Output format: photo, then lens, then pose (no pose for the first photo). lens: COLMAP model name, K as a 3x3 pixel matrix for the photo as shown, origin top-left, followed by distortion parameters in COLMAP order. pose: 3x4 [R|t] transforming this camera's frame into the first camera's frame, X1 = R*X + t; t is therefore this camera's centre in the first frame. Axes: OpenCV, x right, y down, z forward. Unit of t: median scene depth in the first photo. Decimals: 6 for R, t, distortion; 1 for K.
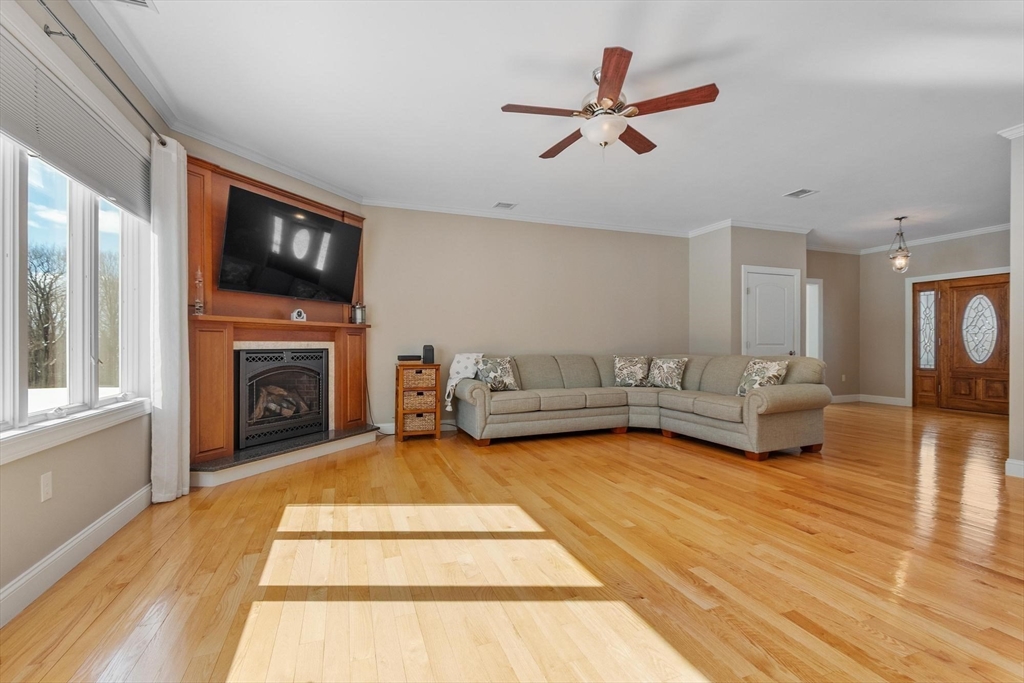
lens RADIAL K [[457.6, 0, 506.9], [0, 457.6, 345.3], [0, 0, 1]] dist [0.001476, 0.001820]
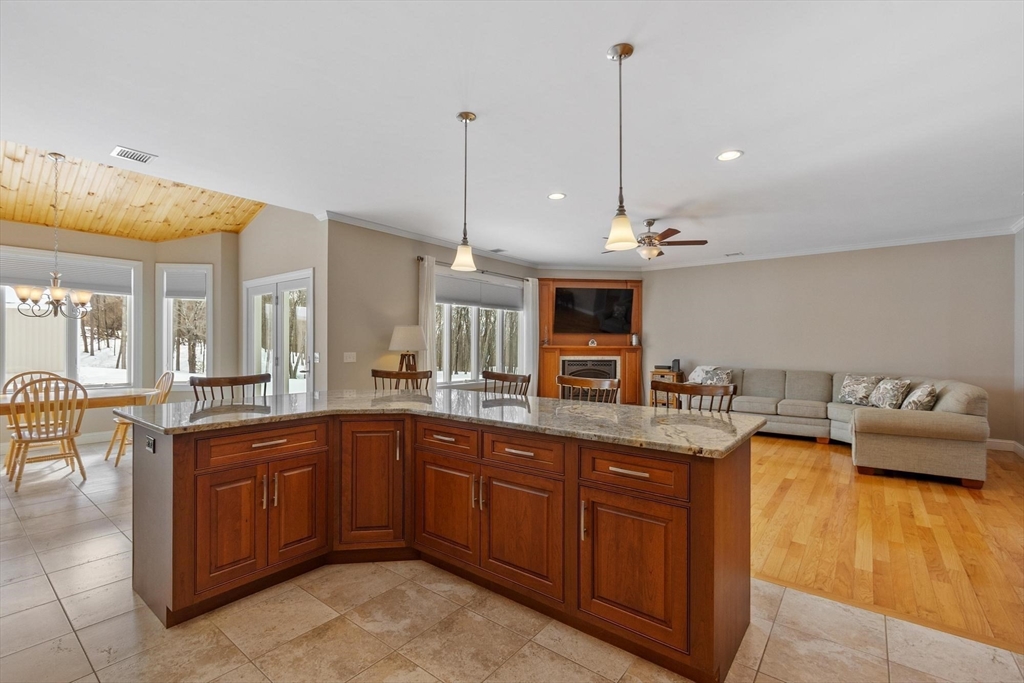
lens RADIAL K [[457.6, 0, 506.2], [0, 457.6, 345.7], [0, 0, 1]] dist [0.001476, 0.001820]
pose [[0.522485, 0.004581, -0.852636, 0.776395], [-0.008438, 0.999964, 0.000202, -0.039375], [0.852607, 0.007089, 0.522505, -0.246111]]
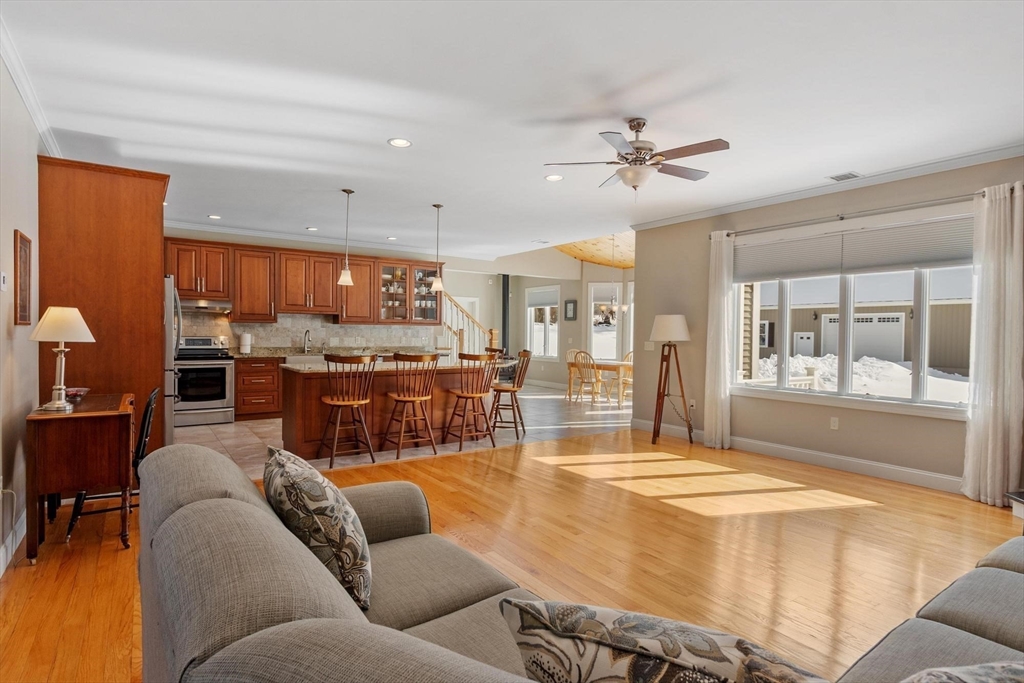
lens RADIAL K [[538.4, 0, 510.3], [0, 538.4, 345.5], [0, 0, 1]] dist [-0.003376, -0.000473]
pose [[-0.968192, -0.004076, -0.250174, 0.428792], [-0.011135, 0.999579, 0.026808, -0.043672], [0.249959, 0.028741, -0.967830, 1.132411]]
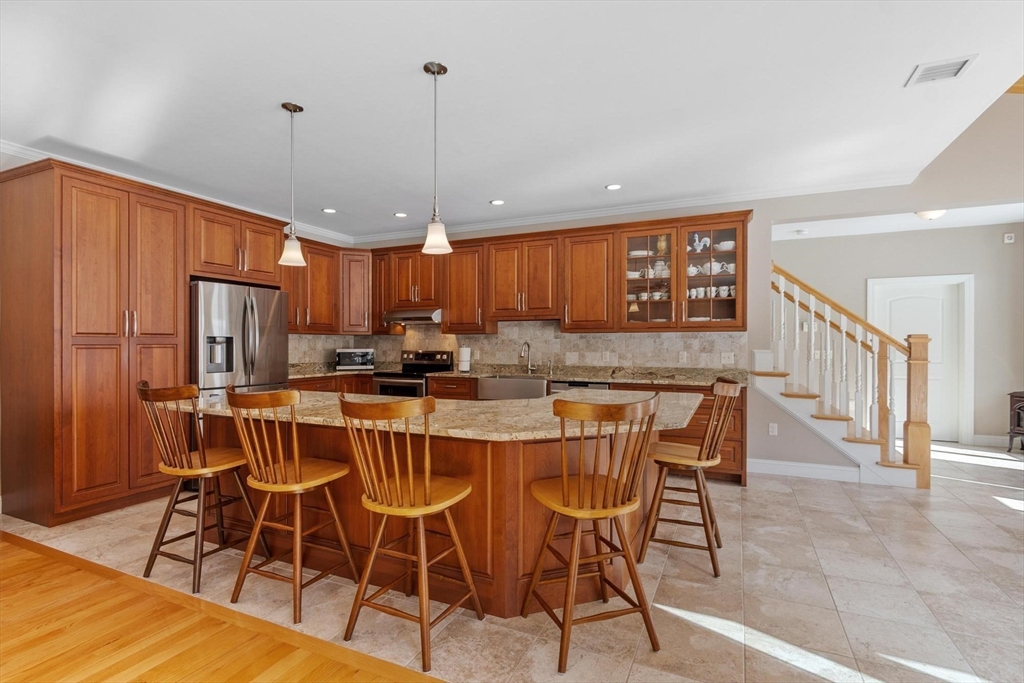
lens RADIAL K [[489.7, 0, 507.1], [0, 489.7, 353.4], [0, 0, 1]] dist [0.005347, -0.003689]
pose [[-0.699772, -0.014206, 0.714225, -0.092760], [0.001866, 0.999762, 0.021714, -0.038958], [-0.714364, 0.016527, -0.699579, 0.276379]]
